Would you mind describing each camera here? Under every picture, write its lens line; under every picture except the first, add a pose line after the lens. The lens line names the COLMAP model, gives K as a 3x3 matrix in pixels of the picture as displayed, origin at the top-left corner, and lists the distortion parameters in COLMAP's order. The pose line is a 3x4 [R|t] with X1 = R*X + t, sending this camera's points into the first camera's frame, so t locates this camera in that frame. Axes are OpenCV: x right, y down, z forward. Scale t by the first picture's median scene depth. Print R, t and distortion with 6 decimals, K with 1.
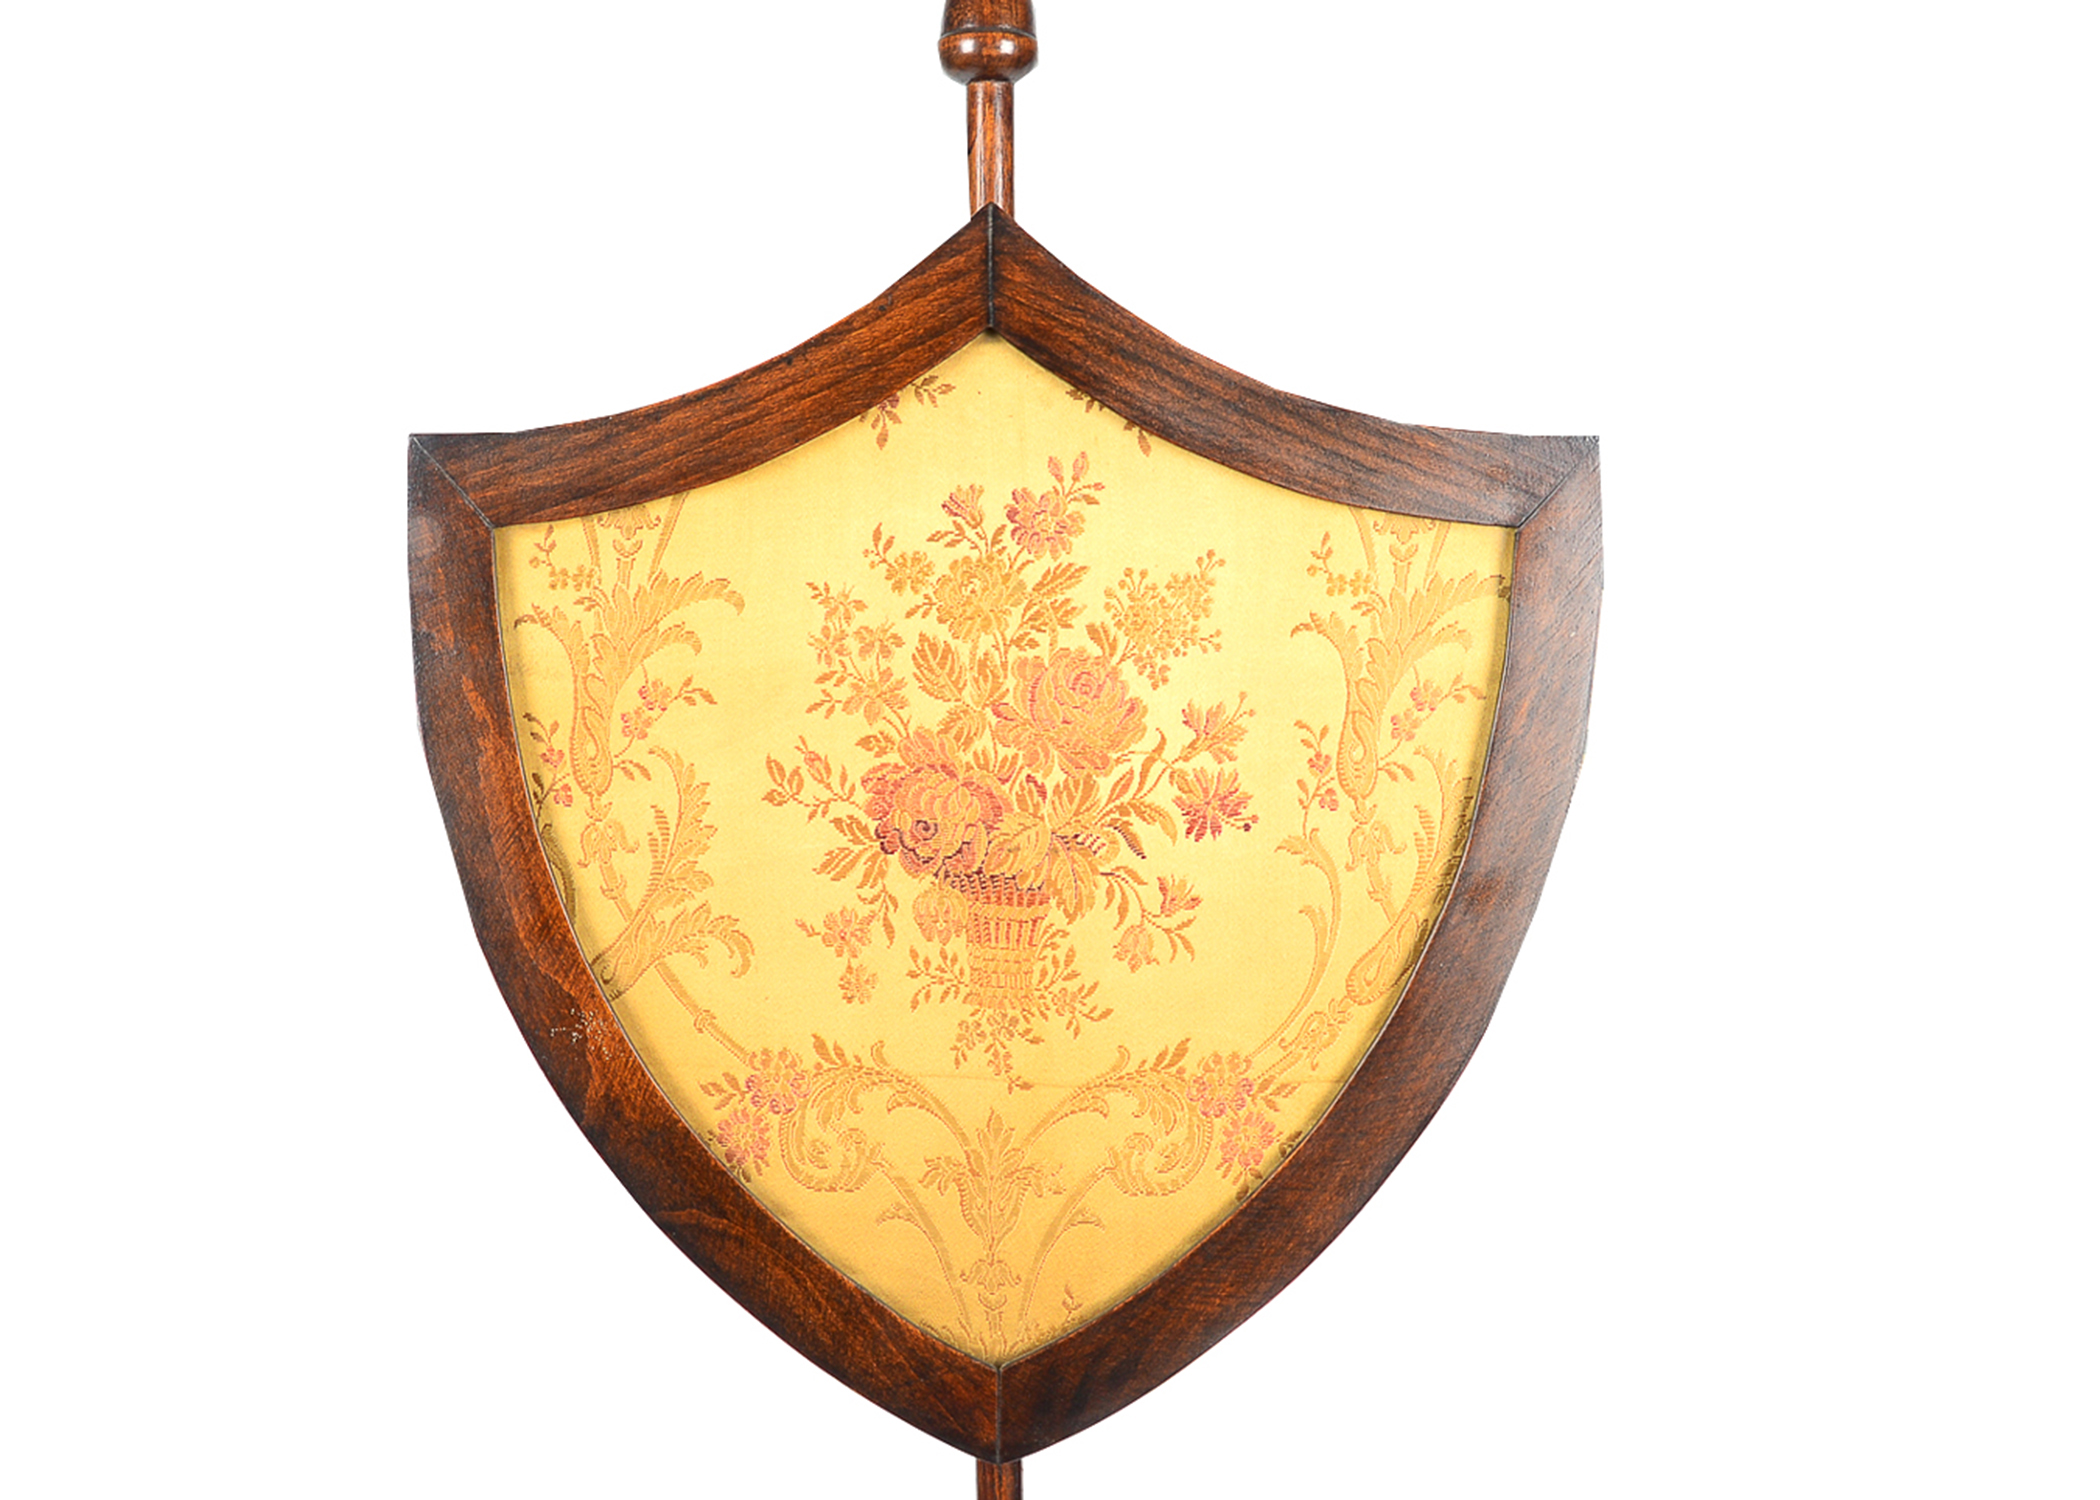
lens RADIAL K [[2906.5, 0, 1032.3], [0, 2906.5, 747.0], [0, 0, 1]] dist [-0.066850, 0.000000]
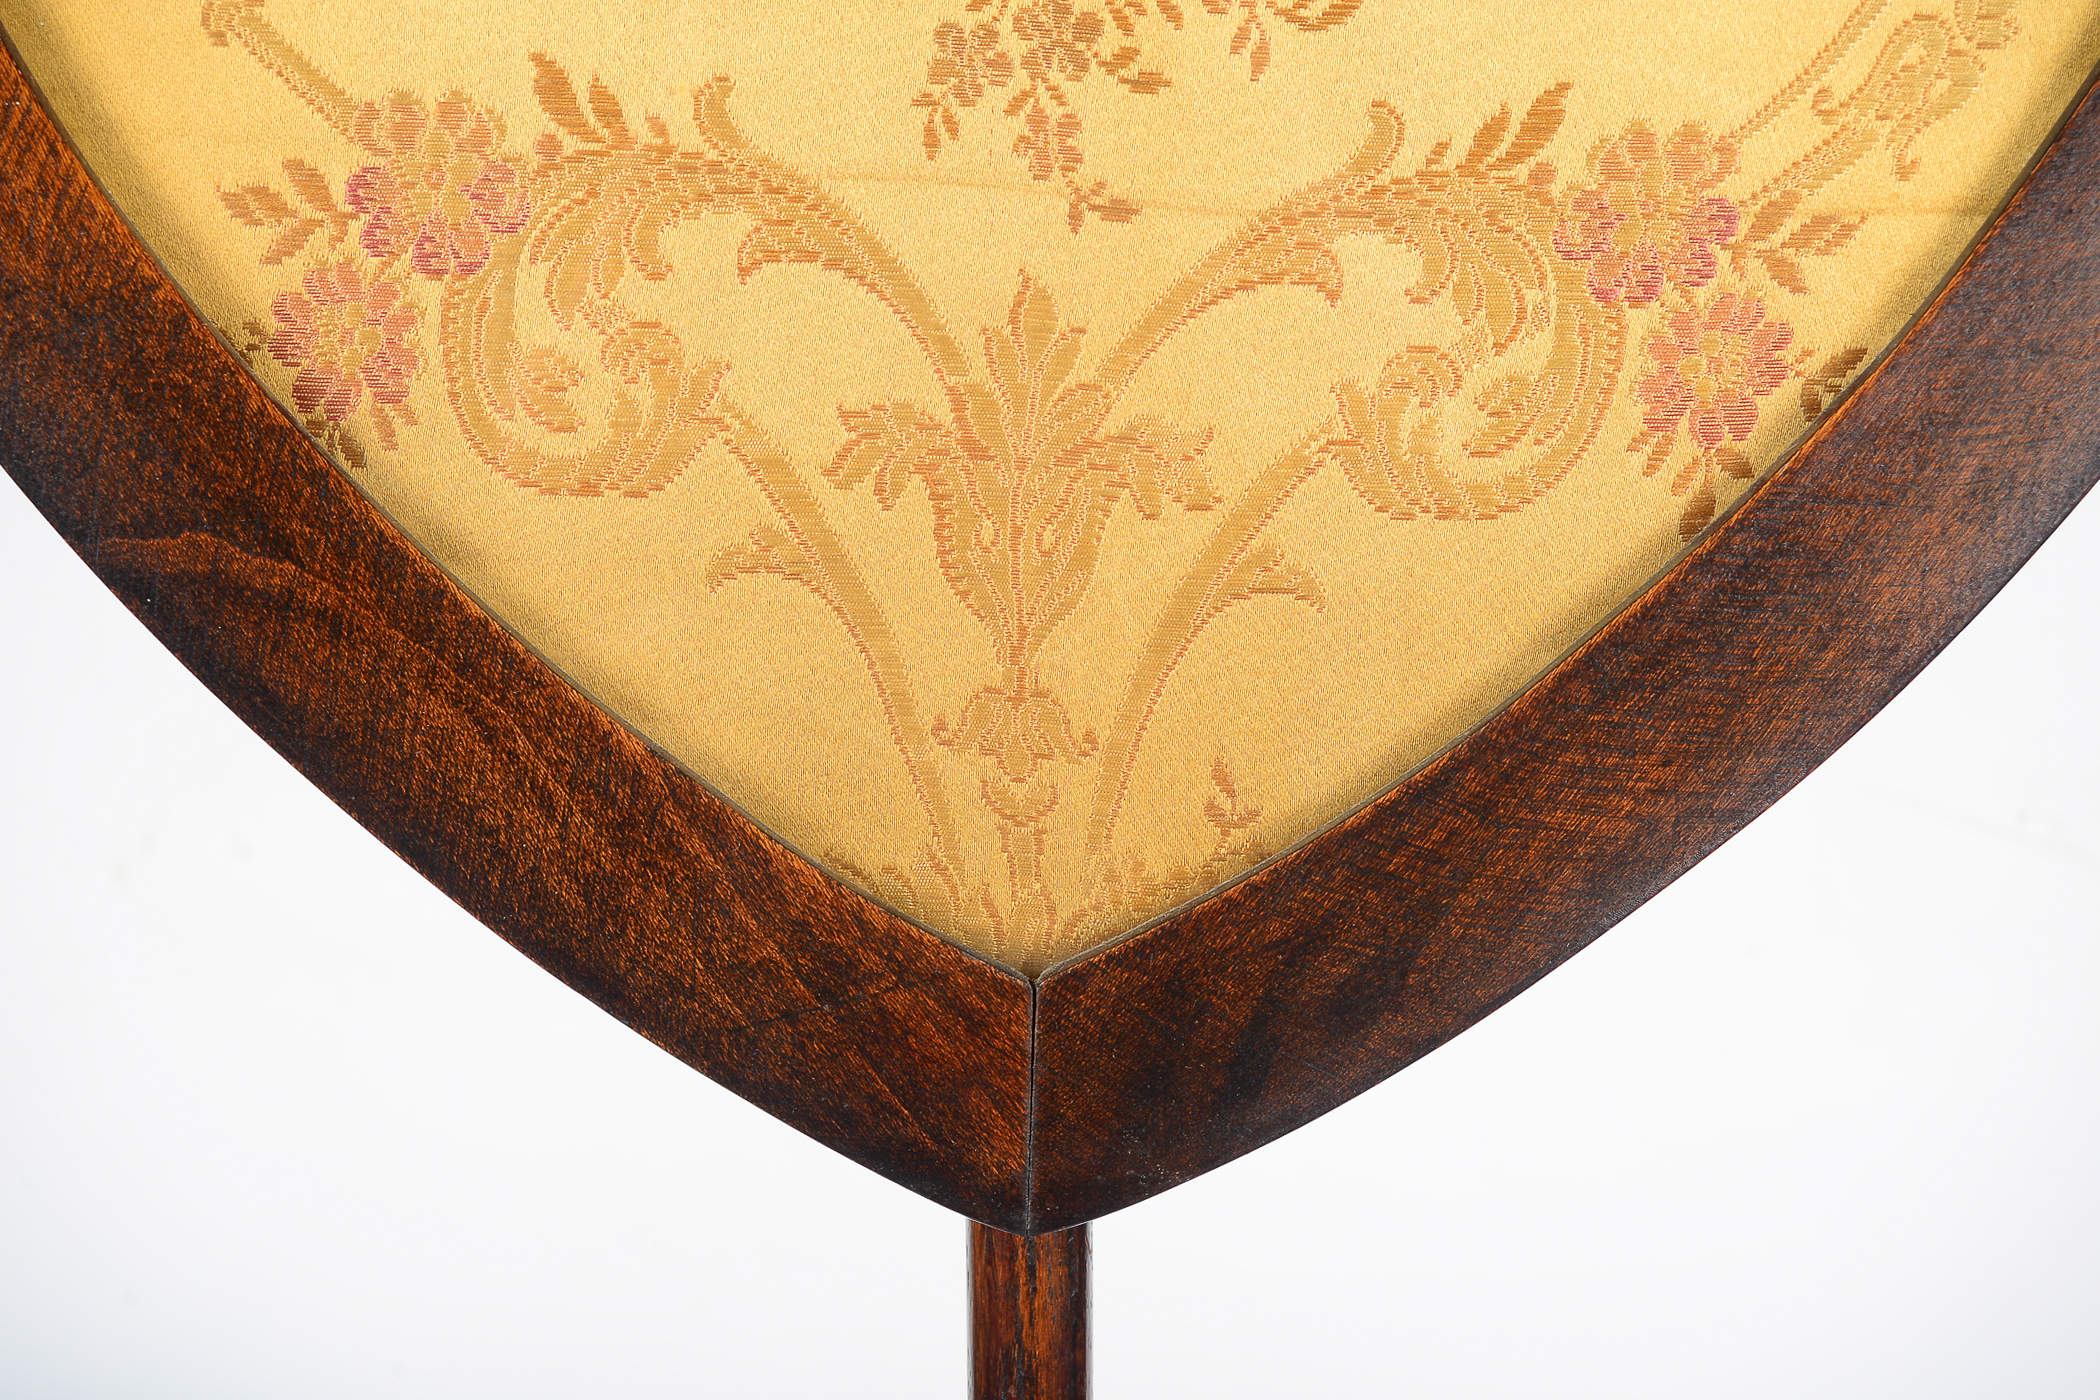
lens RADIAL K [[3596.7, 0, 1082.8], [0, 3596.7, 598.3], [0, 0, 1]] dist [0.075949, 0.000000]
pose [[0.999873, 0.012936, 0.009298, -0.010238], [-0.013495, 0.997932, 0.062844, 0.136952], [-0.008466, -0.062961, 0.997980, 0.542992]]
